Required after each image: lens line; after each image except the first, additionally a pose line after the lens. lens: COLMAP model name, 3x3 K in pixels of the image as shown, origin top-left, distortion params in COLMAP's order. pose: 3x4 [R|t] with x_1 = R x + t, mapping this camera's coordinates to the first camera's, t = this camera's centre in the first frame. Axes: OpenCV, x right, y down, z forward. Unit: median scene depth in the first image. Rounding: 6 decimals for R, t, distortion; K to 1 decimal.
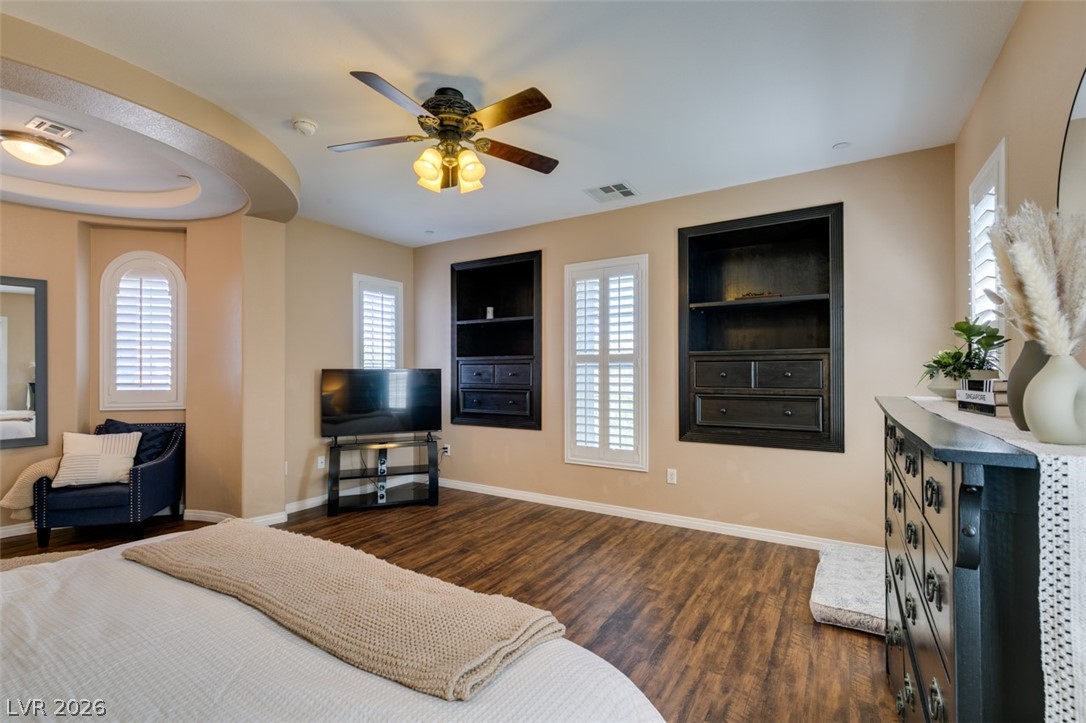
lens RADIAL K [[486.1, 0, 537.3], [0, 486.1, 369.8], [0, 0, 1]] dist [0.002674, -0.001757]
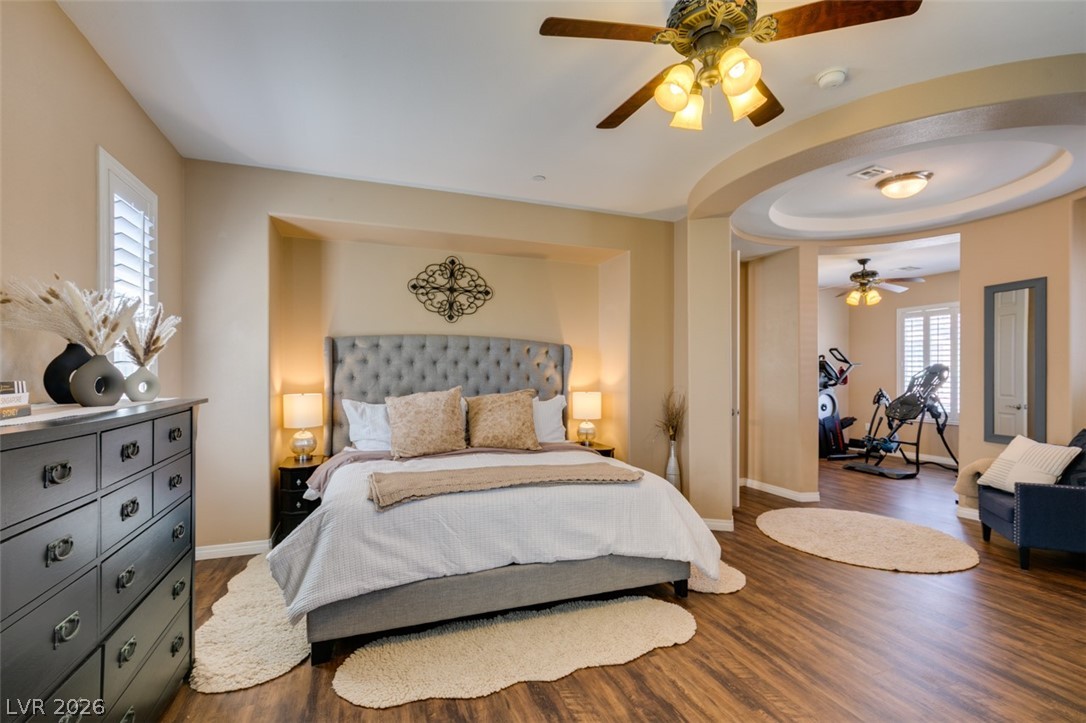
lens RADIAL K [[486.1, 0, 541.9], [0, 486.1, 366.4], [0, 0, 1]] dist [0.002674, -0.001757]
pose [[-0.610215, -0.011762, -0.792148, 0.374847], [0.002905, 0.999850, -0.017083, 0.003721], [0.792230, -0.012726, -0.610089, 0.870982]]
